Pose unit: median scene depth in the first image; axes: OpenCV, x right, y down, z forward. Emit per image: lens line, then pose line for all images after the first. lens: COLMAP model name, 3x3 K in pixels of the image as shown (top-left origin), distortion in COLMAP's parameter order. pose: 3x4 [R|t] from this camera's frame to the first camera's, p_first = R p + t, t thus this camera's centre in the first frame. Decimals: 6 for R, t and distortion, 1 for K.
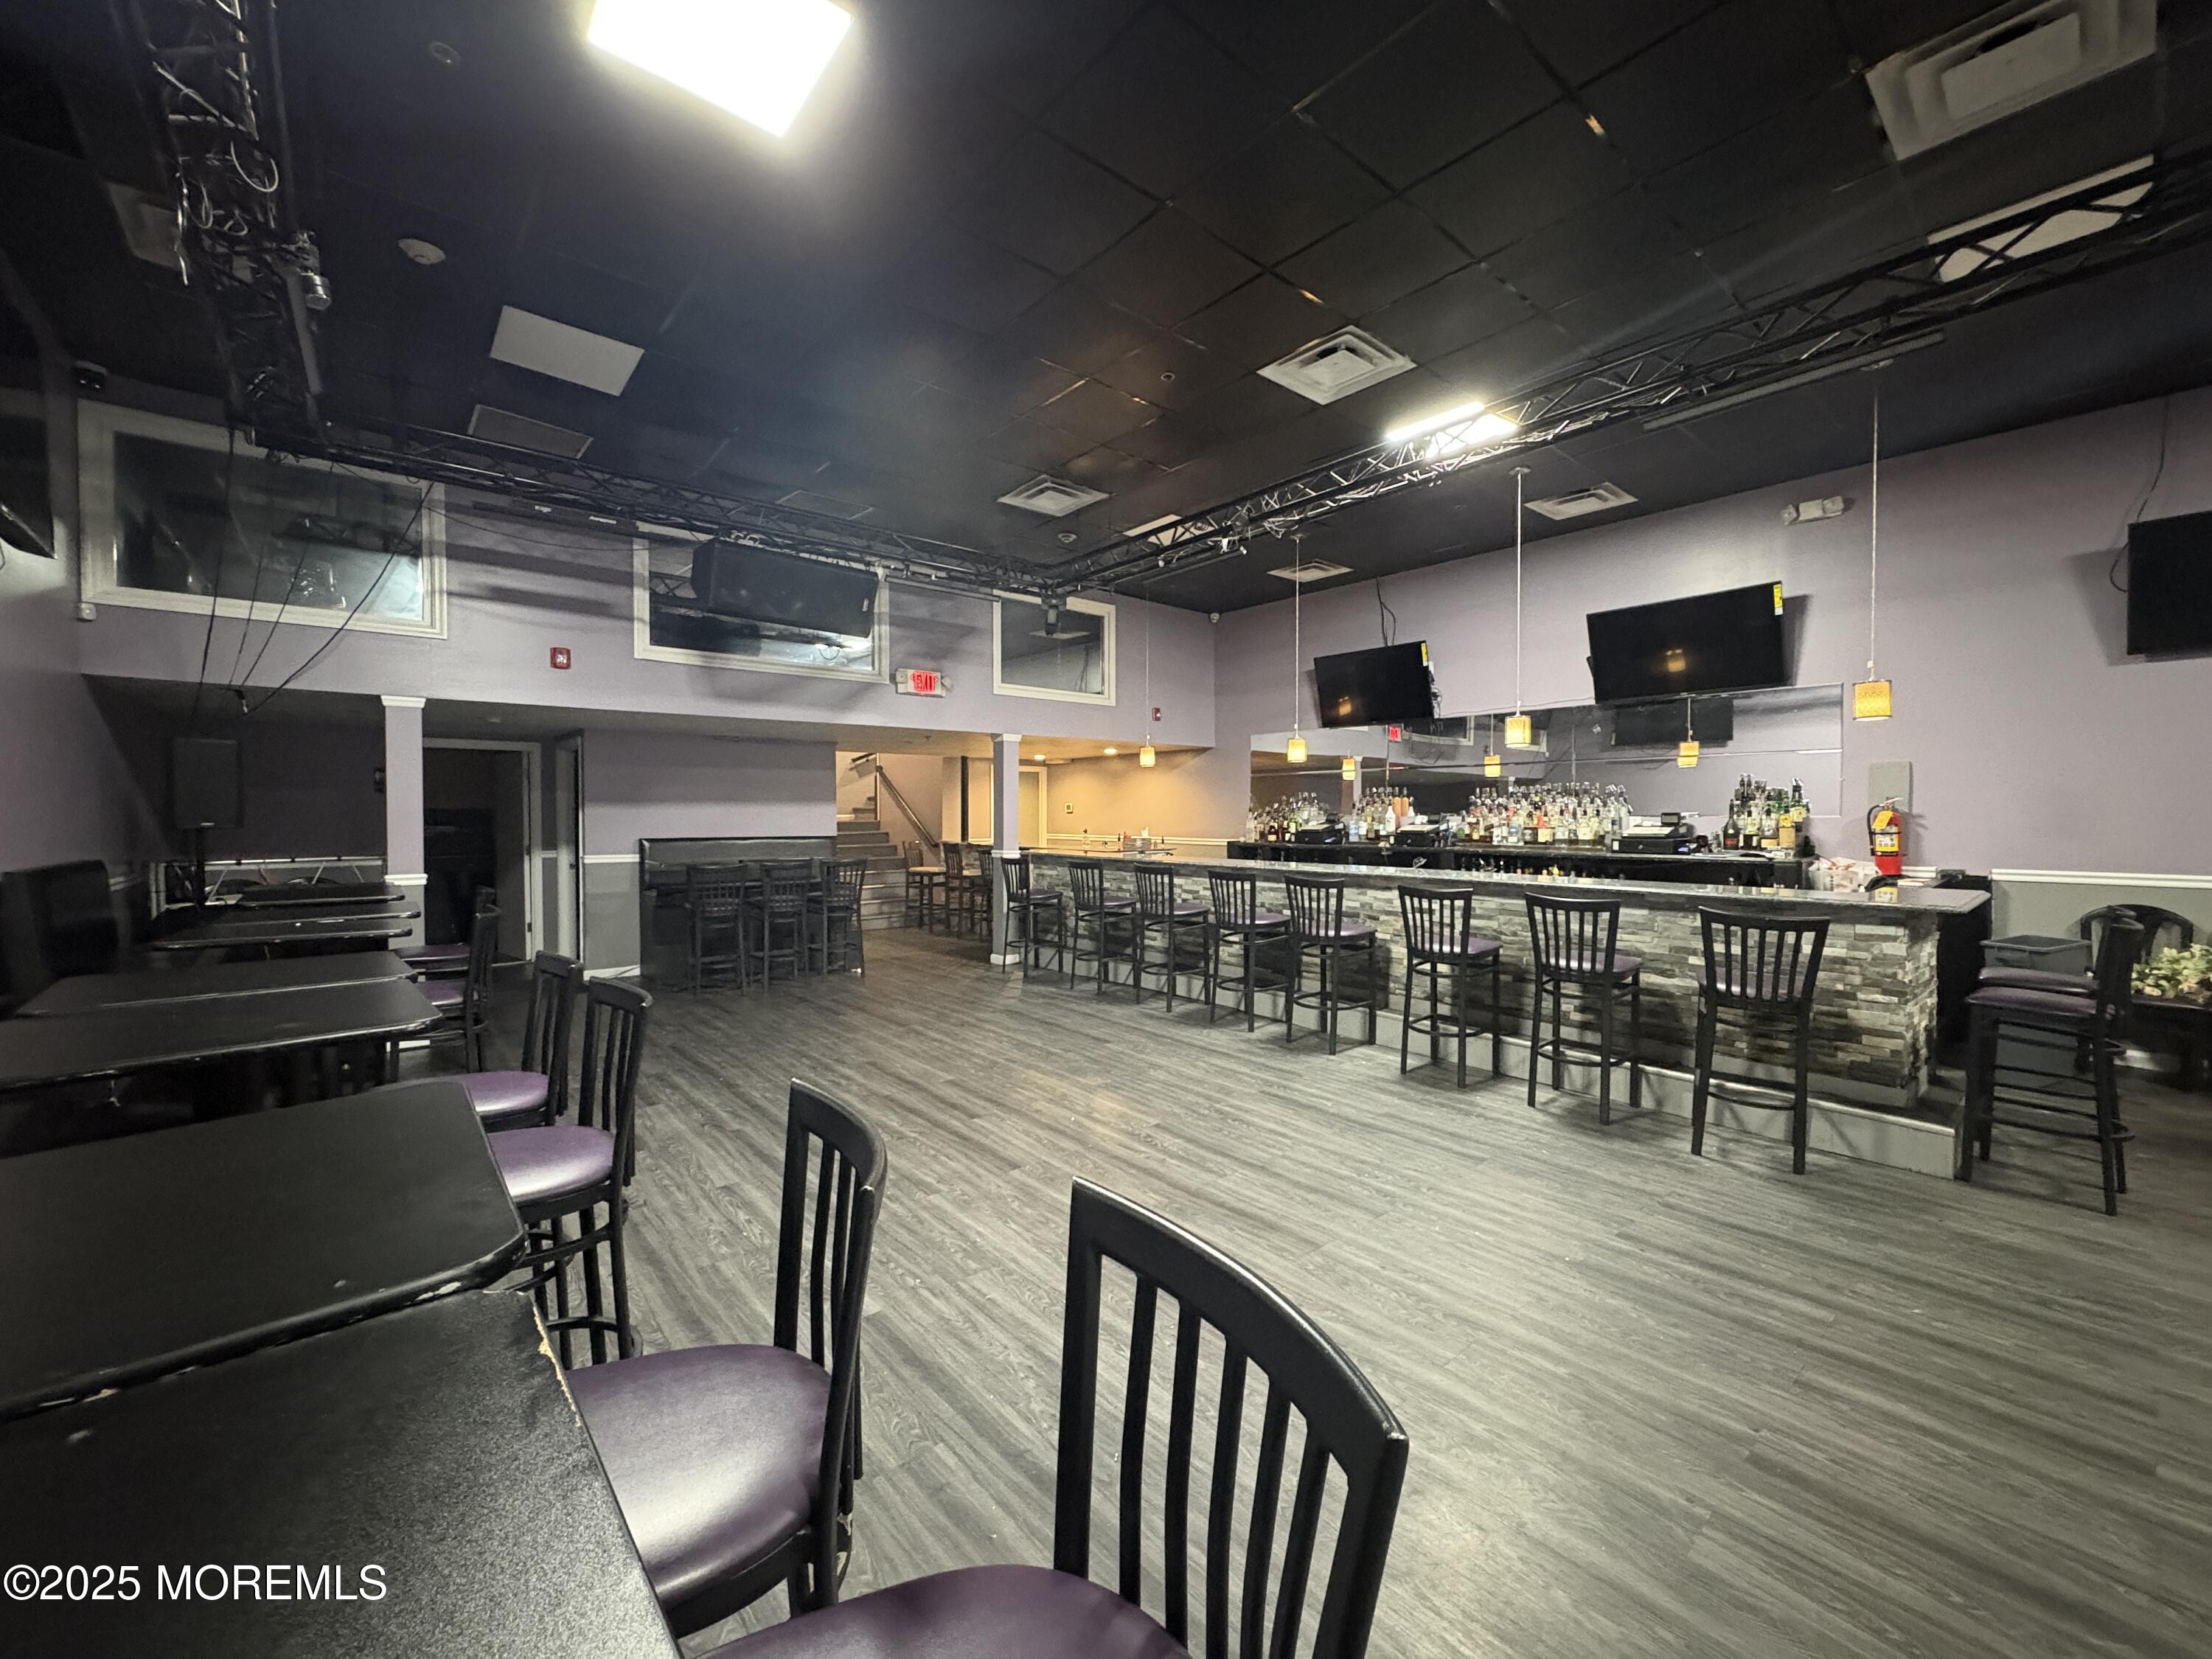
lens RADIAL K [[881.0, 0, 1109.1], [0, 881.0, 829.2], [0, 0, 1]] dist [0.003209, -0.000023]
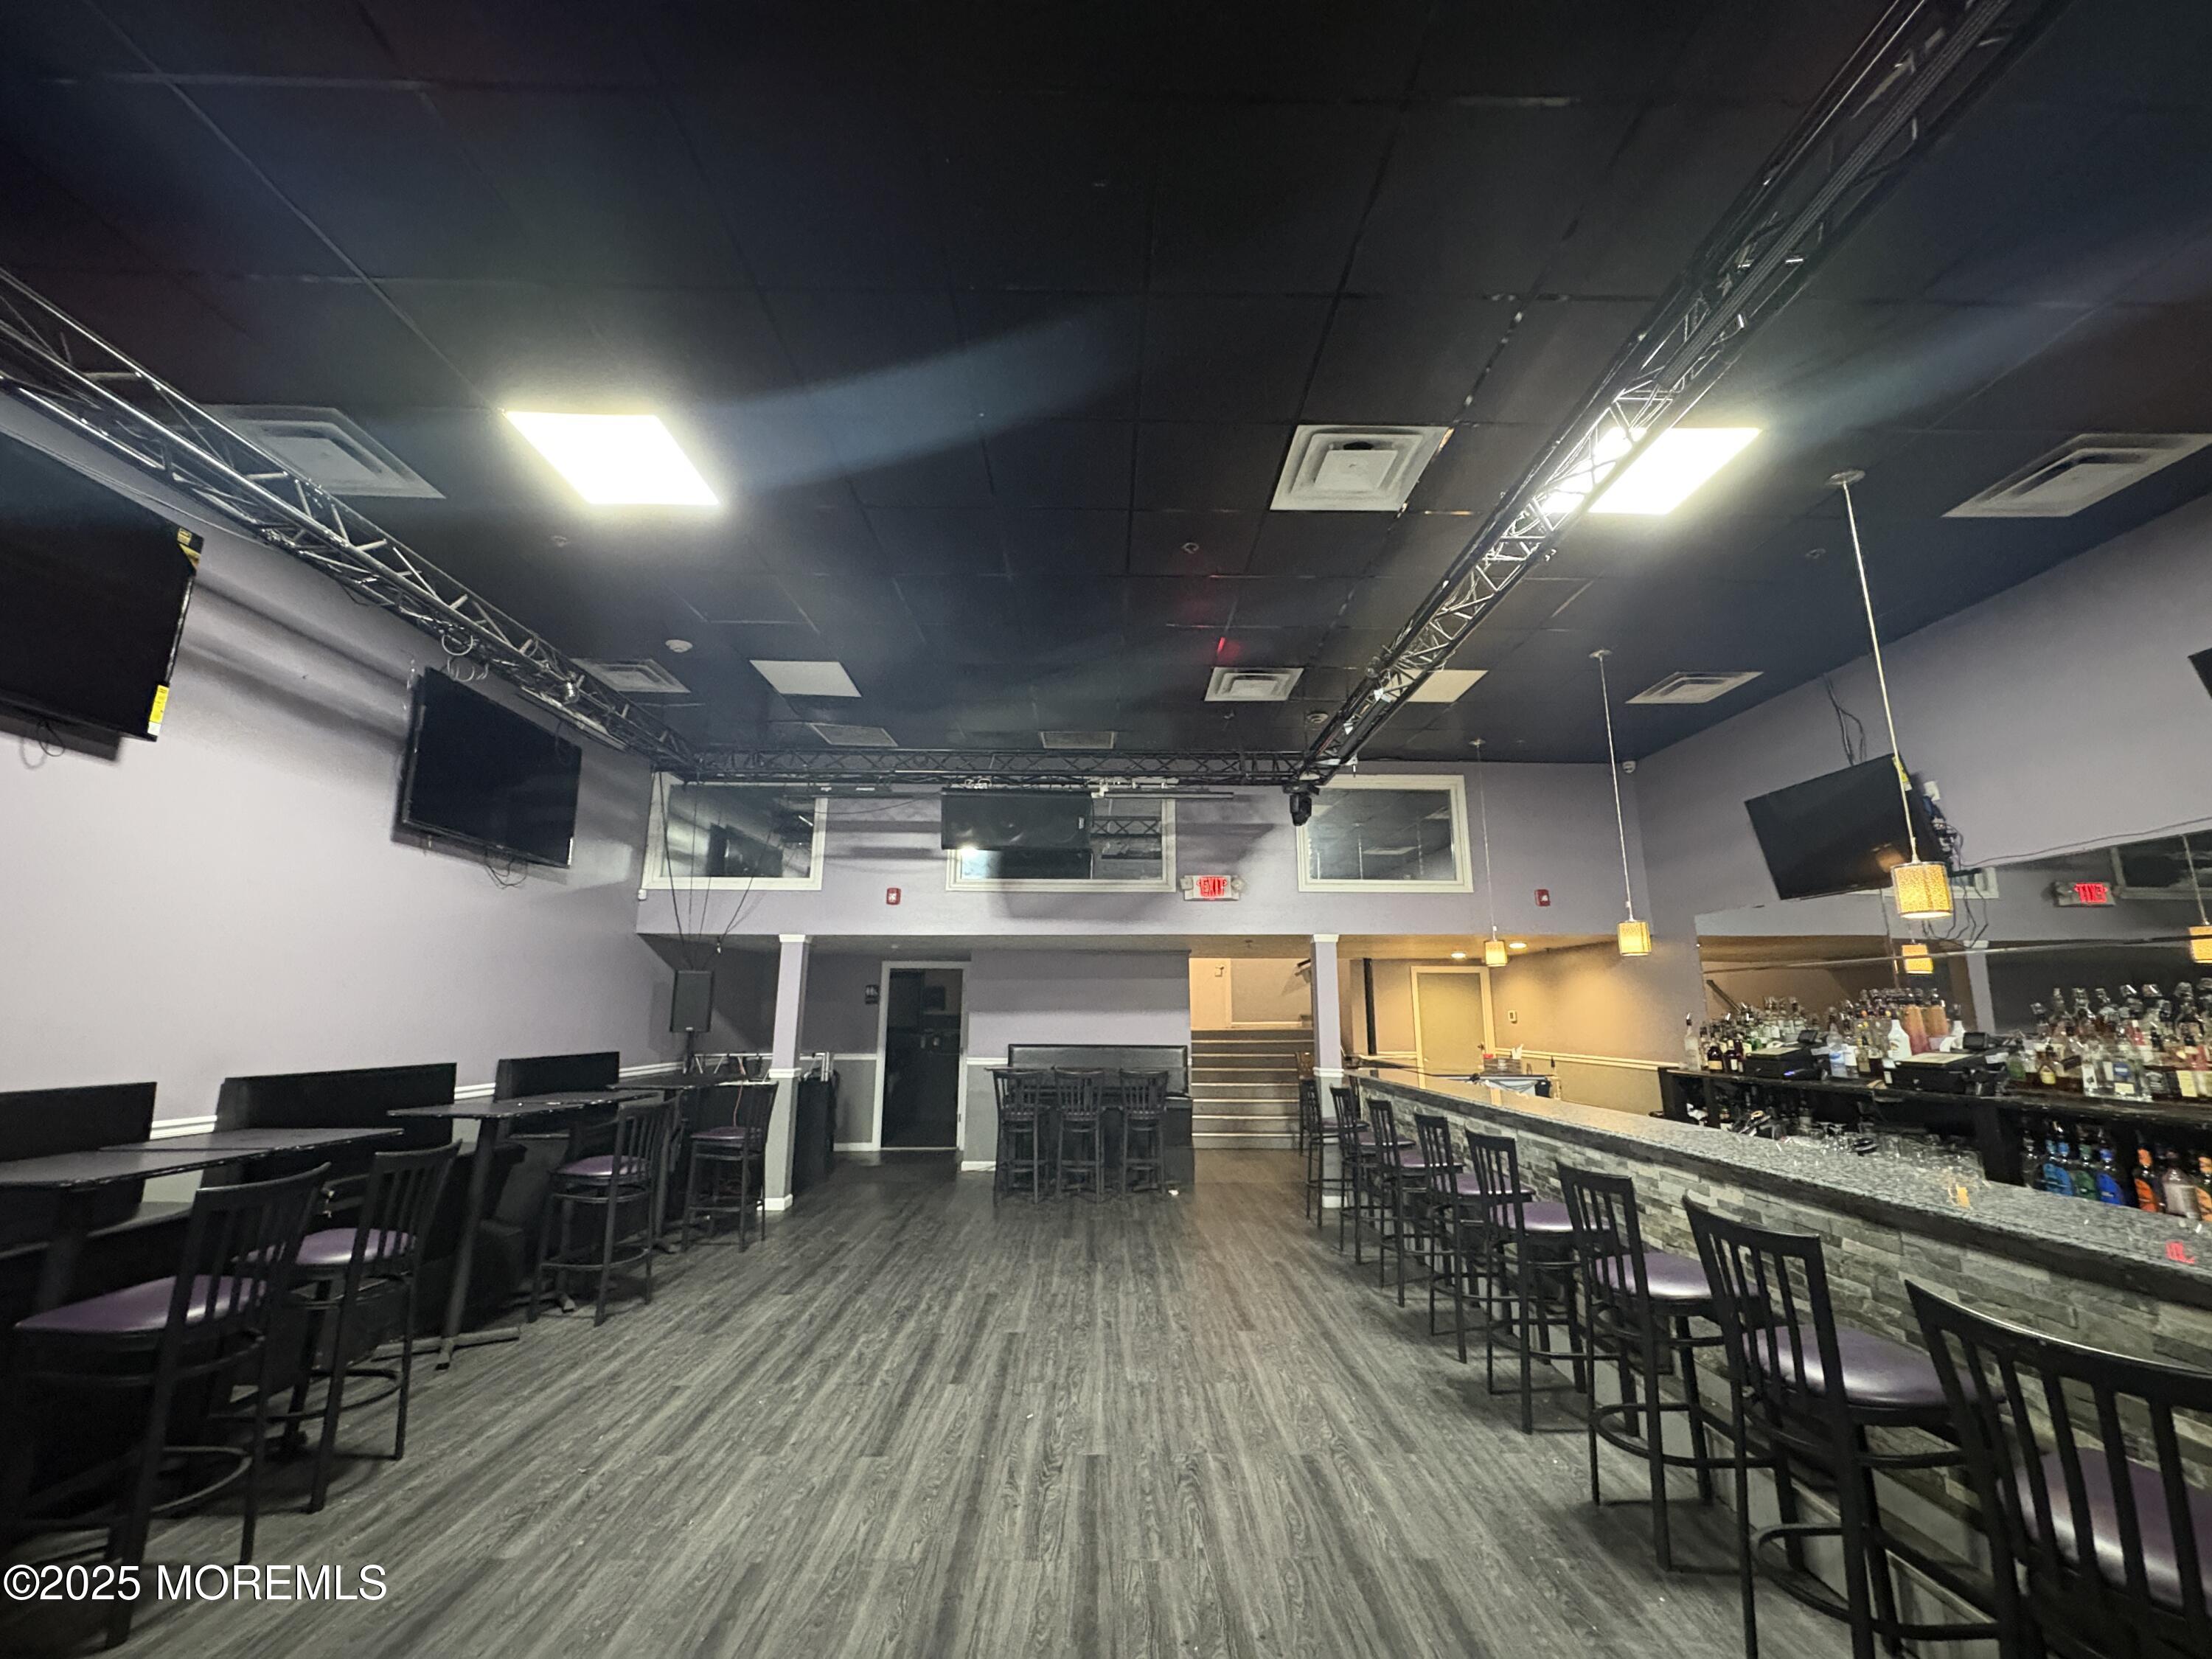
lens RADIAL K [[881.0, 0, 1109.1], [0, 881.0, 829.2], [0, 0, 1]] dist [0.003209, -0.000023]
pose [[0.769602, -0.127497, -0.625666, 0.440817], [-0.016343, 0.975608, -0.218910, -0.017793], [0.638315, 0.178698, 0.748746, 0.250153]]
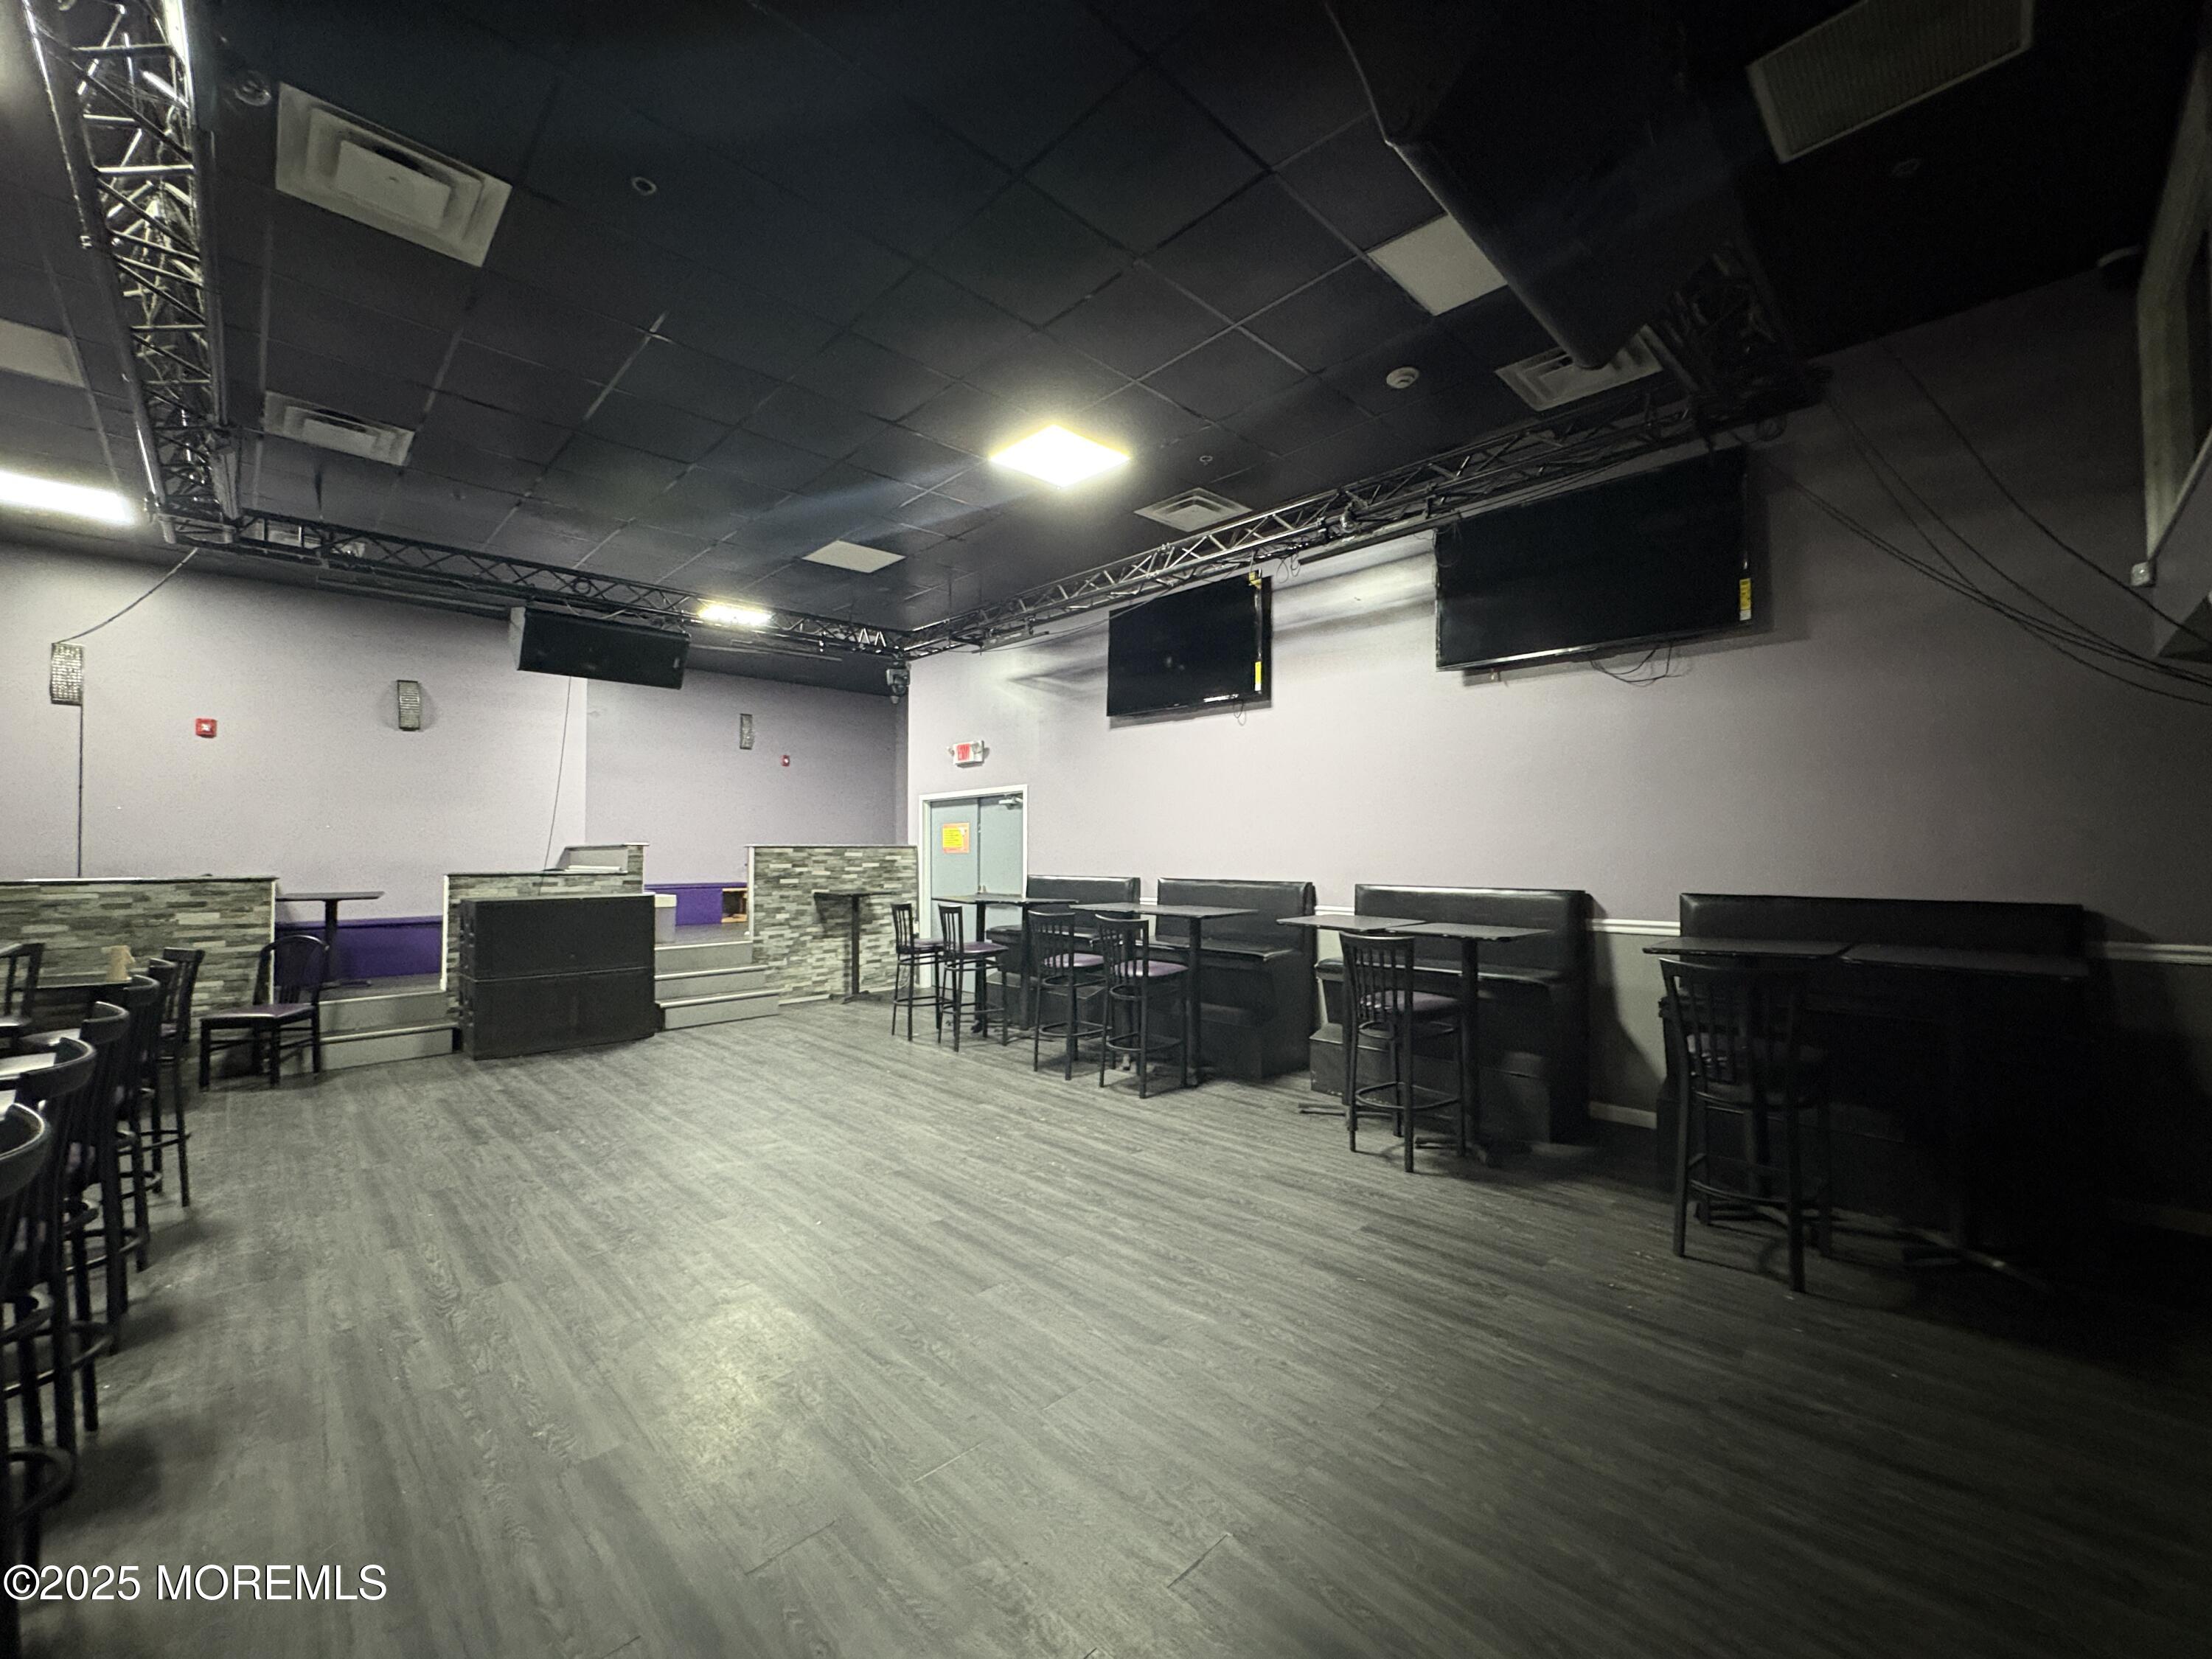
lens RADIAL K [[881.0, 0, 1109.1], [0, 881.0, 829.2], [0, 0, 1]] dist [0.003209, -0.000023]
pose [[-0.997381, 0.003730, -0.072227, -0.187831], [0.004595, 0.999920, -0.011804, -0.021023], [0.072177, -0.012105, -0.997318, 1.366128]]
